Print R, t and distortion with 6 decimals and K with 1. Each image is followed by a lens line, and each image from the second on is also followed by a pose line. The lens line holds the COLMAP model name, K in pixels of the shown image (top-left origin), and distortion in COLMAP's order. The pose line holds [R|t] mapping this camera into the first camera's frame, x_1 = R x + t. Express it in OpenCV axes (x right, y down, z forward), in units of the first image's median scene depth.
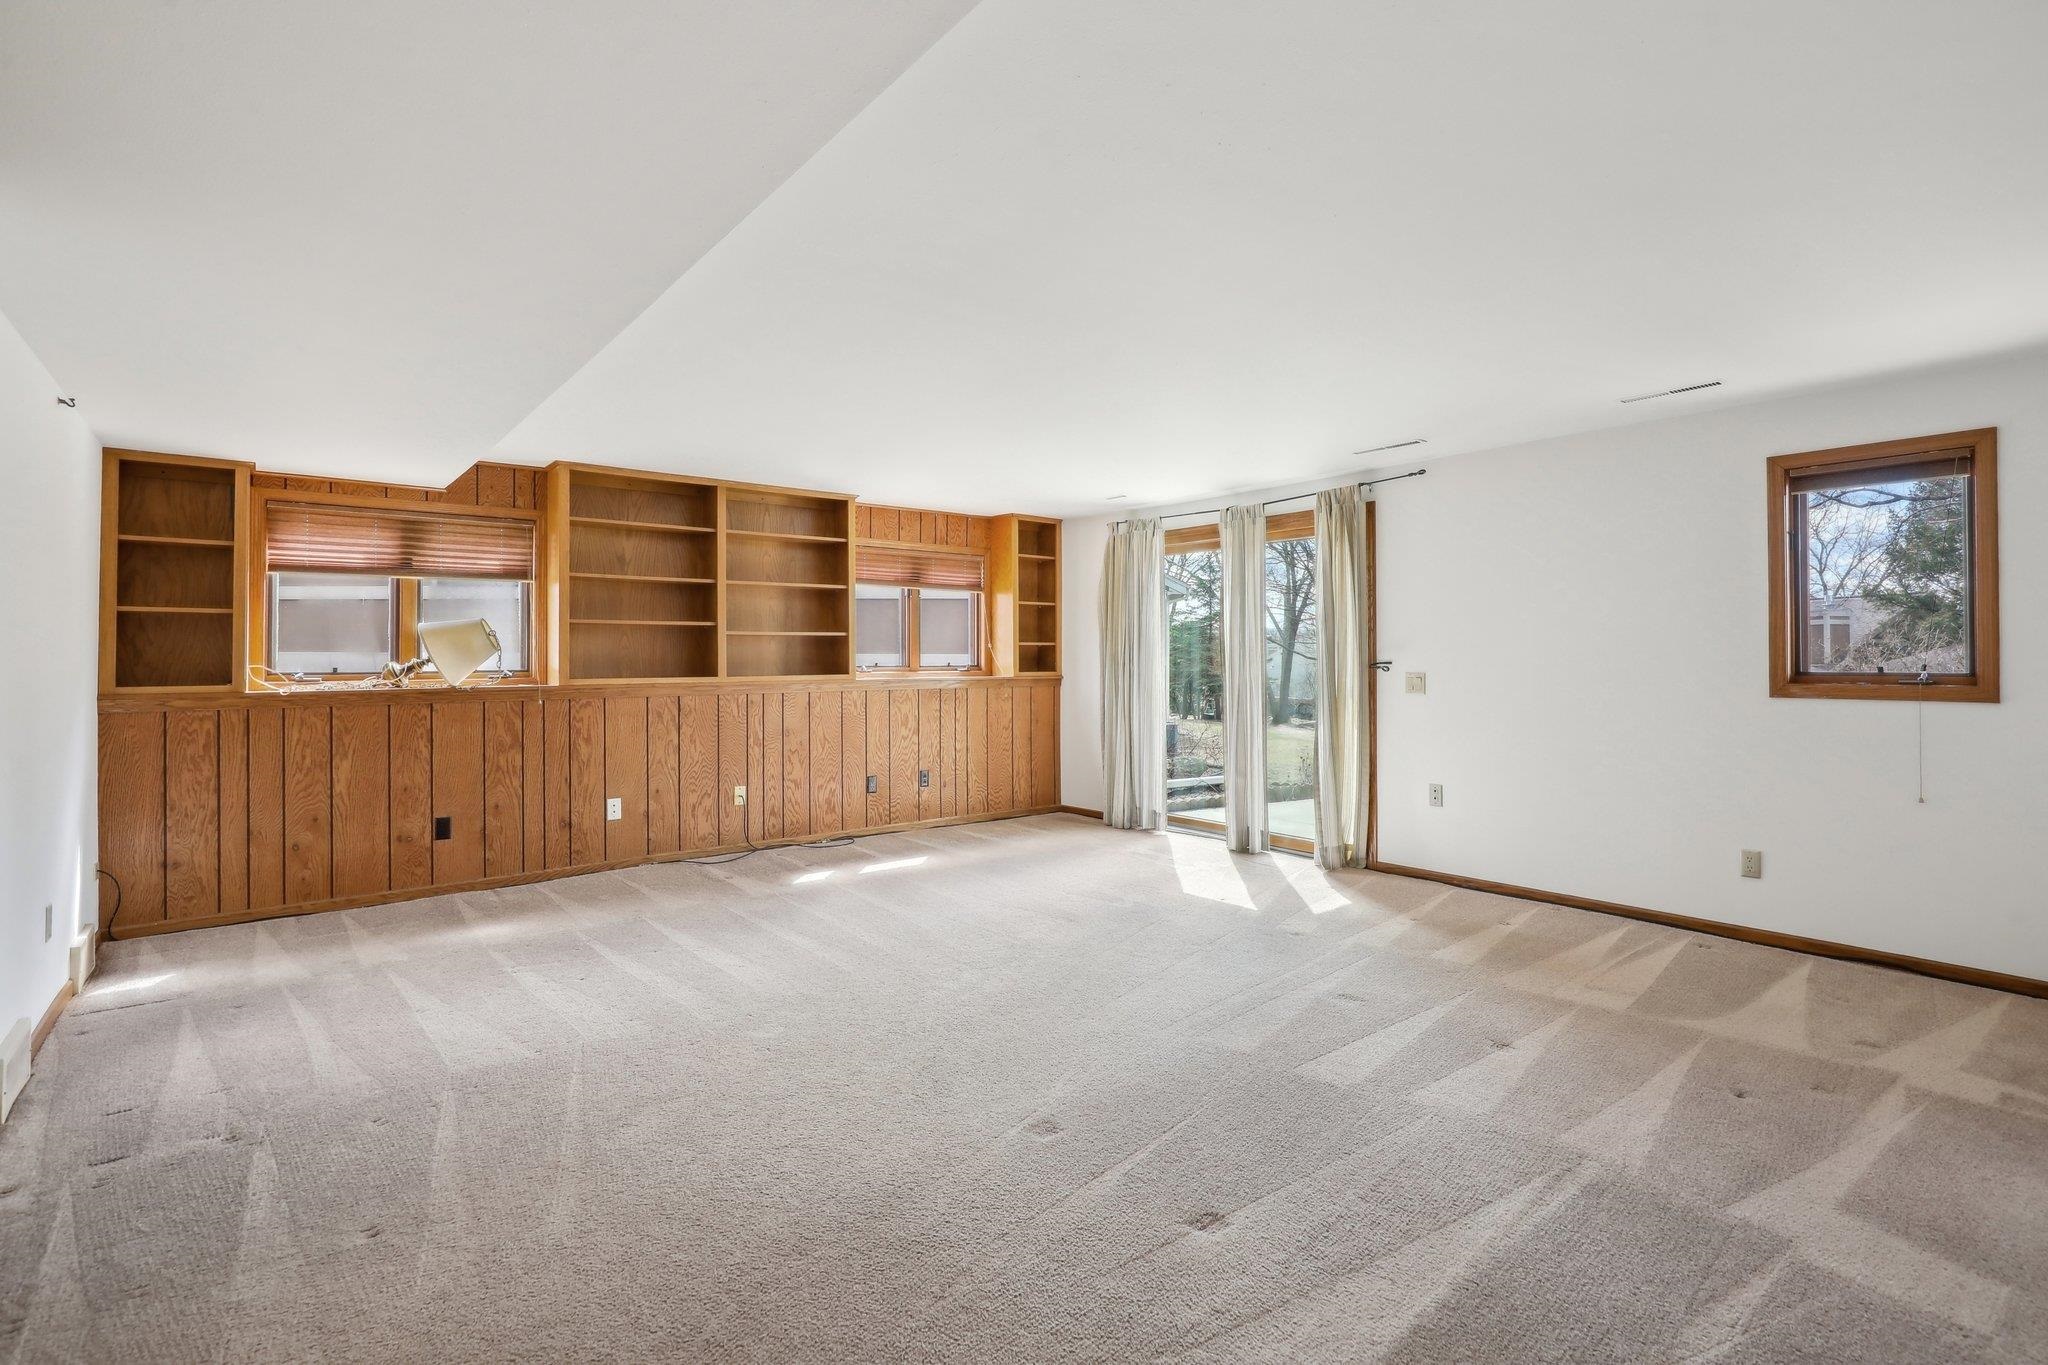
lens RADIAL K [[946.5, 0, 1041.2], [0, 946.5, 663.6], [0, 0, 1]] dist [-0.008549, 0.000900]
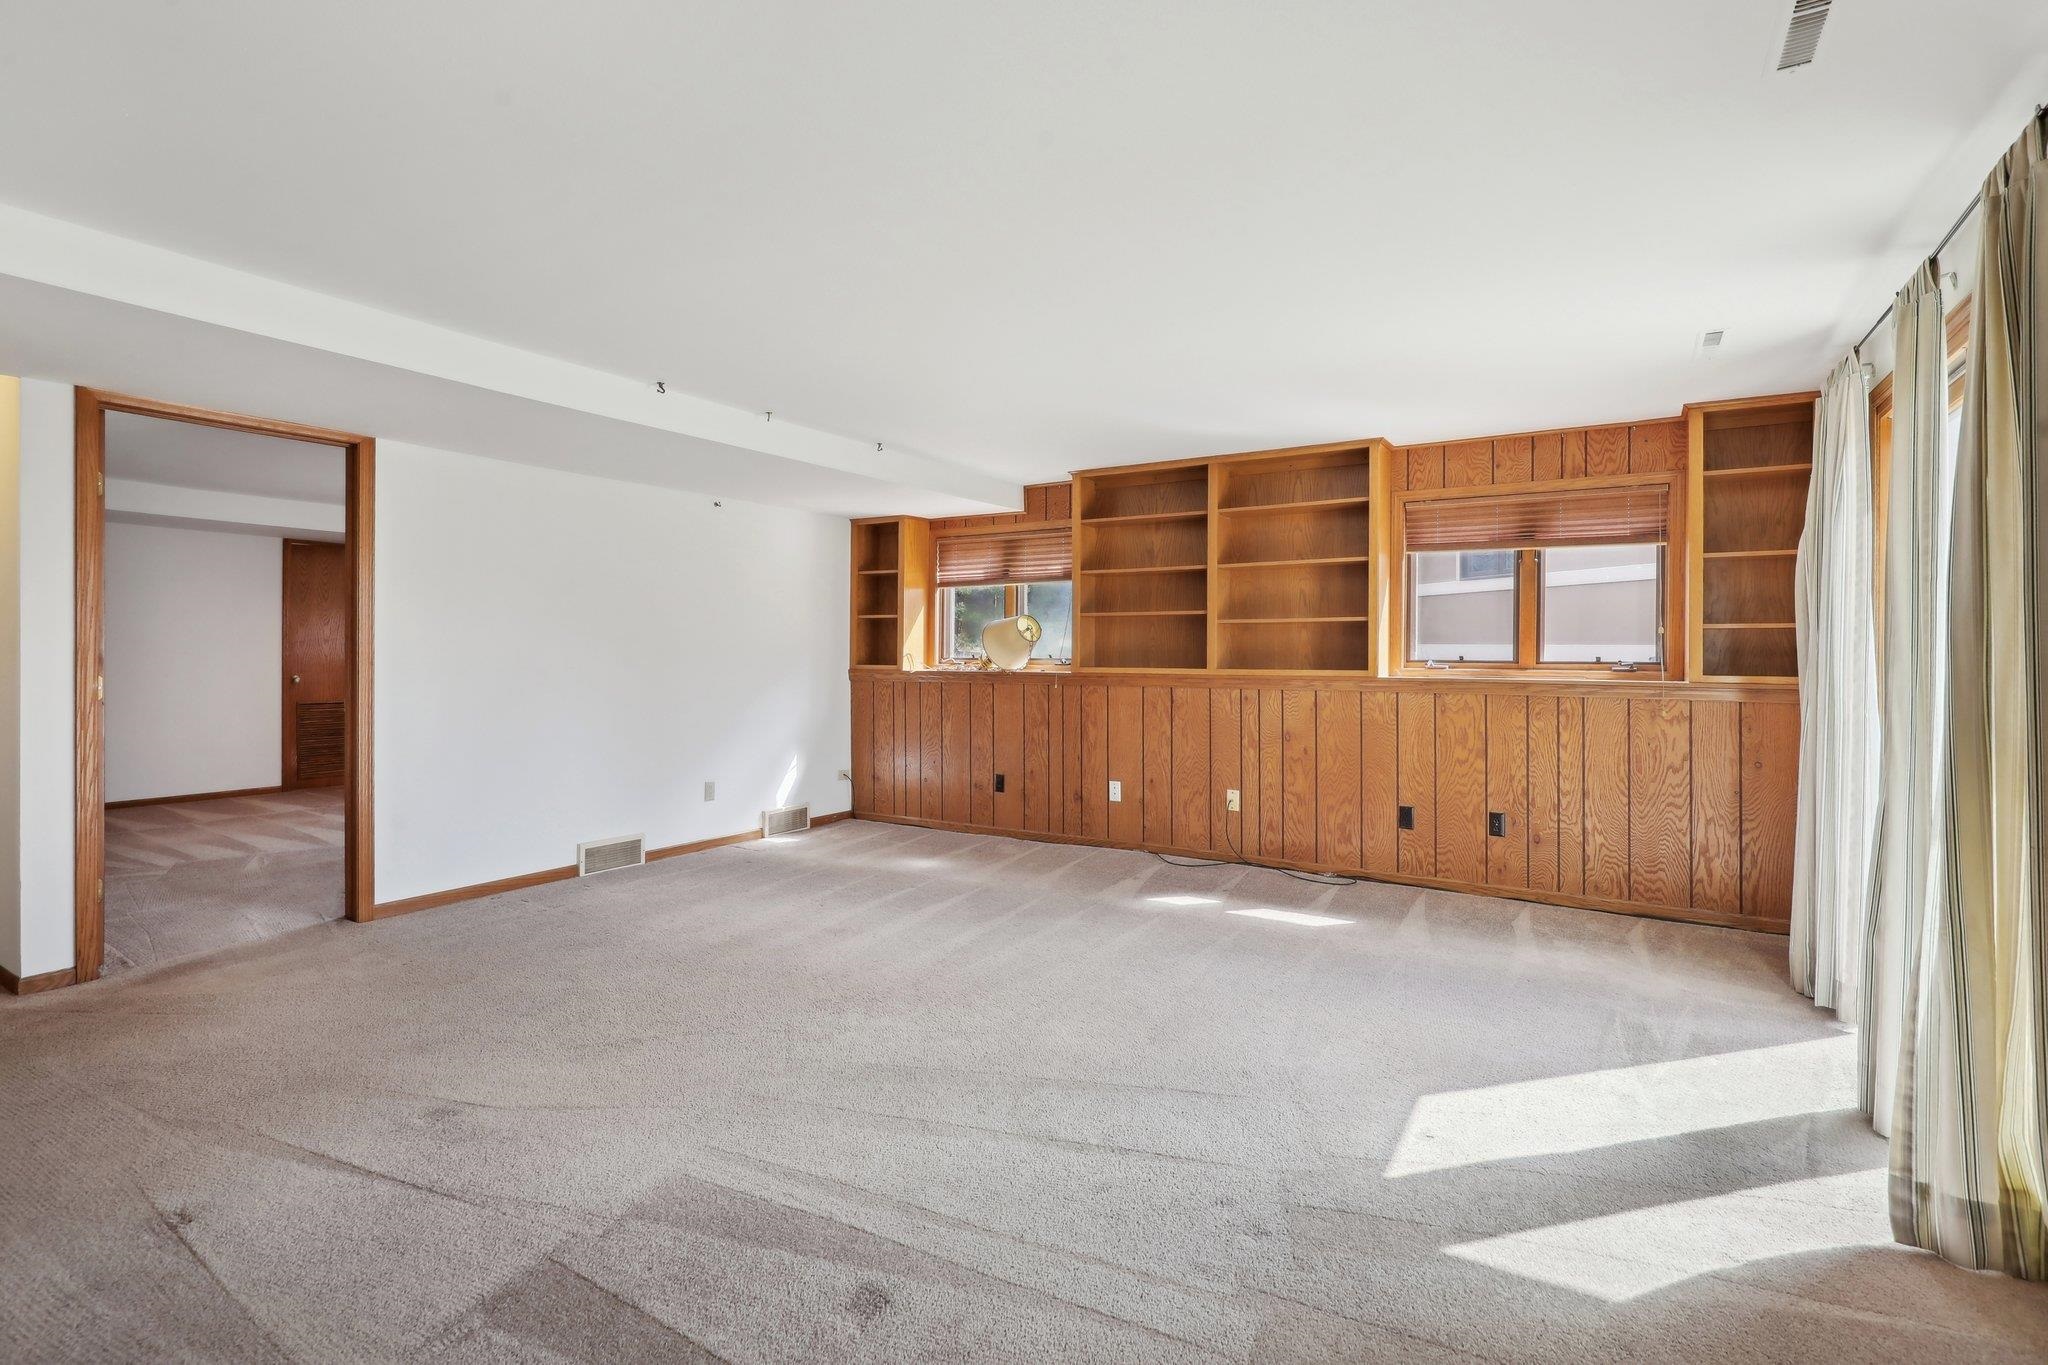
lens RADIAL K [[946.5, 0, 1041.2], [0, 946.5, 663.6], [0, 0, 1]] dist [-0.008549, 0.000900]
pose [[0.335448, 0.018346, -0.941880, 0.481629], [-0.008846, 0.999828, 0.016324, -0.004965], [0.942017, 0.002856, 0.335552, 0.530801]]
